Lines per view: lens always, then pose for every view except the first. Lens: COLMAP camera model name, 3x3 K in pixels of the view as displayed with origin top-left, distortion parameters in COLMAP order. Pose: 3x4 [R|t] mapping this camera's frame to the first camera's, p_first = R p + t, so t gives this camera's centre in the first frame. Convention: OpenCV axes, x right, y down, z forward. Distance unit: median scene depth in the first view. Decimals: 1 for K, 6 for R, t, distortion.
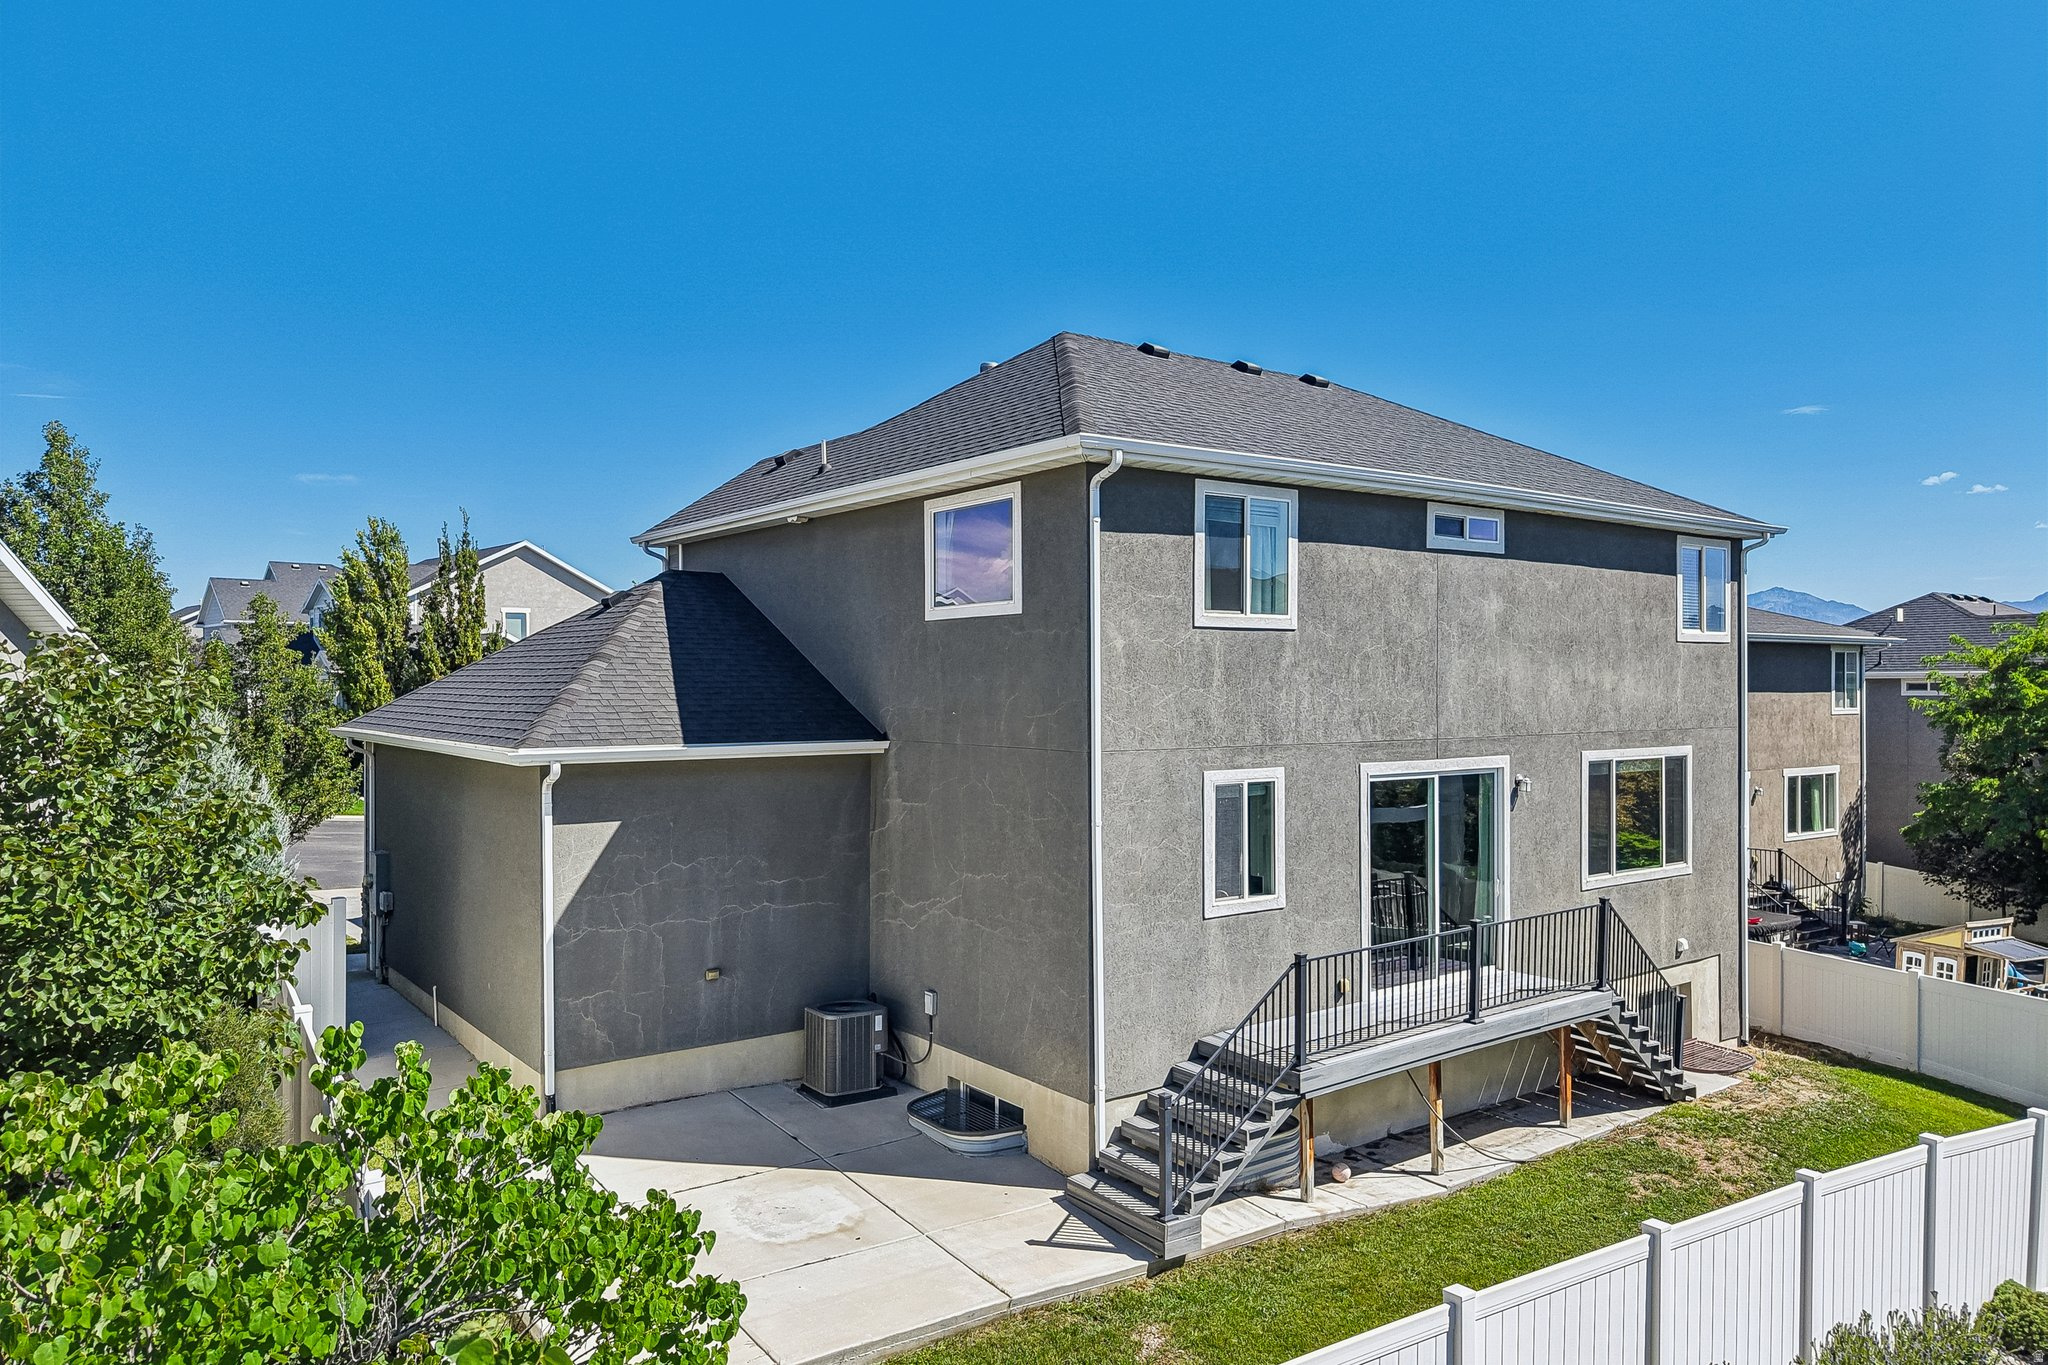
lens RADIAL K [[1340.5, 0, 1018.2], [0, 1340.5, 699.1], [0, 0, 1]] dist [0.119940, -0.238264]
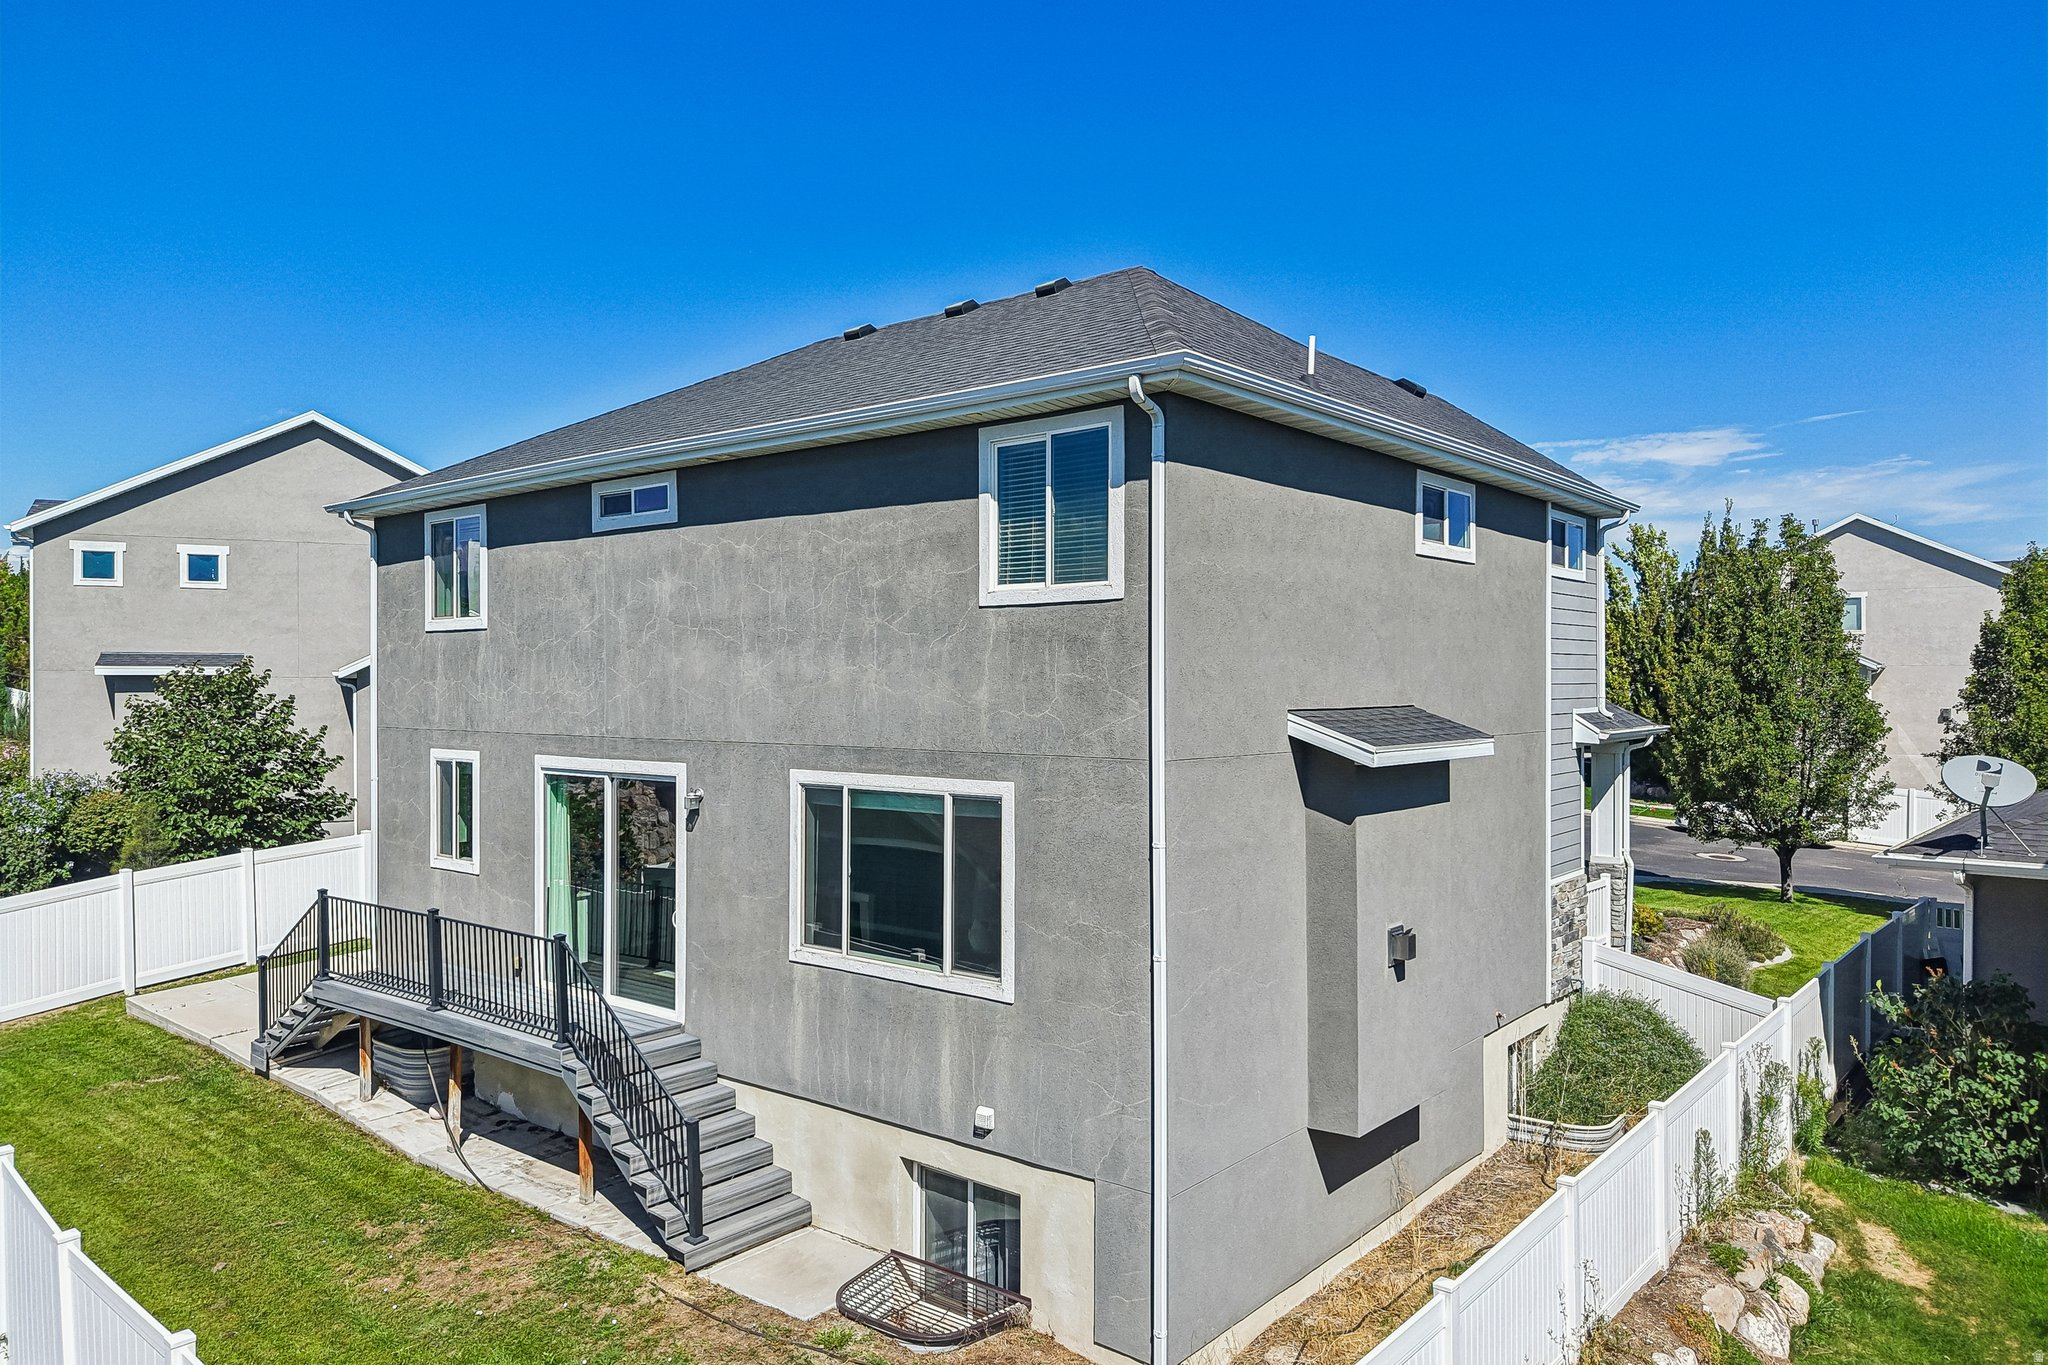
lens RADIAL K [[1396.9, 0, 1015.5], [0, 1396.9, 671.0], [0, 0, 1]] dist [0.132118, -0.283049]
pose [[0.232954, 0.005127, -0.972474, 1.320474], [-0.001357, 0.999987, 0.004947, -0.020761], [0.972487, 0.000167, 0.232957, 1.054148]]
